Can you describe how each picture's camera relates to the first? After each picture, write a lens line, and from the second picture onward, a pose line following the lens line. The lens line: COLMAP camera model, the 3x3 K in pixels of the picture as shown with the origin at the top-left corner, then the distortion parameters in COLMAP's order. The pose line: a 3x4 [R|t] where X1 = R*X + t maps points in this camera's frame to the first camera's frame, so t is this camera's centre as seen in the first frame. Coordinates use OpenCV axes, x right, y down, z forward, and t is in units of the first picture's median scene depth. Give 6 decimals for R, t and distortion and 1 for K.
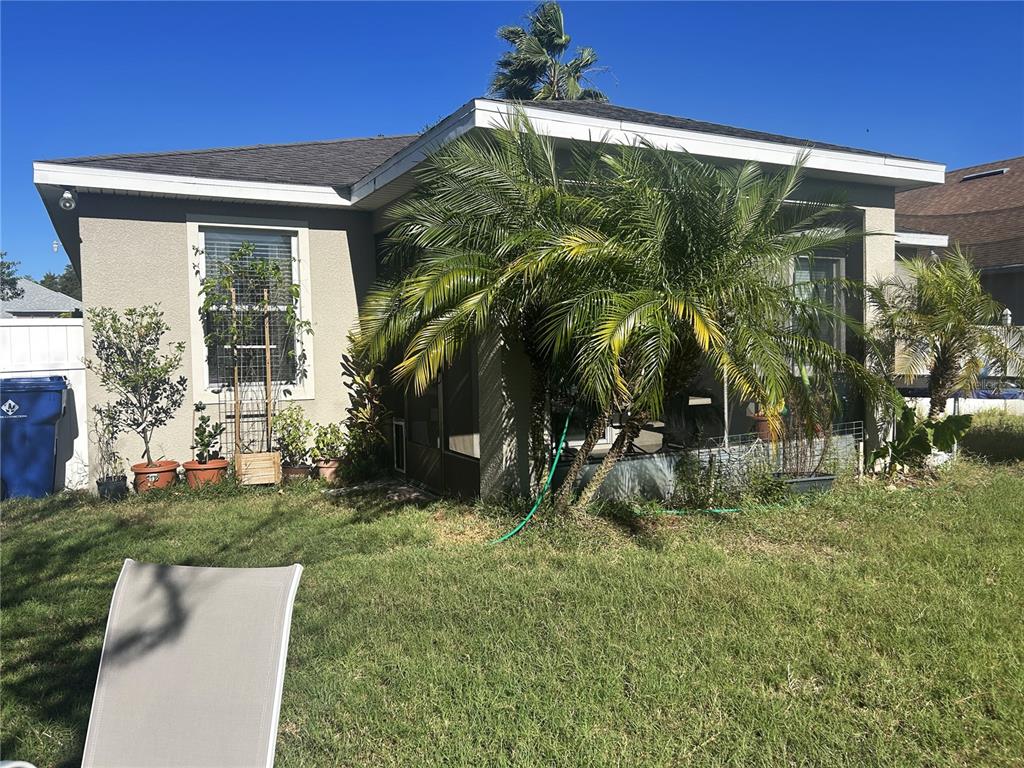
lens RADIAL K [[785.2, 0, 549.5], [0, 785.2, 383.4], [0, 0, 1]] dist [0.029380, -0.002765]
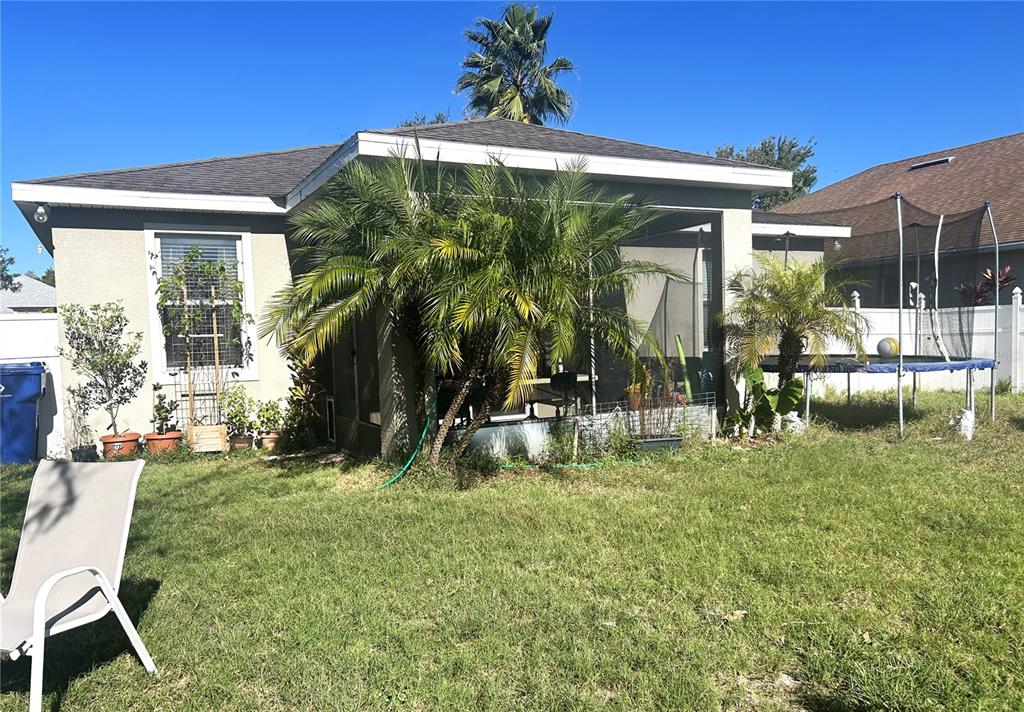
lens RADIAL K [[755.5, 0, 513.7], [0, 755.5, 382.0], [0, 0, 1]] dist [0.024052, 0.003907]
pose [[0.999821, -0.011816, -0.014767, 0.104488], [0.012055, 0.999796, 0.016177, 0.010195], [0.014573, -0.016352, 0.999760, -0.125528]]
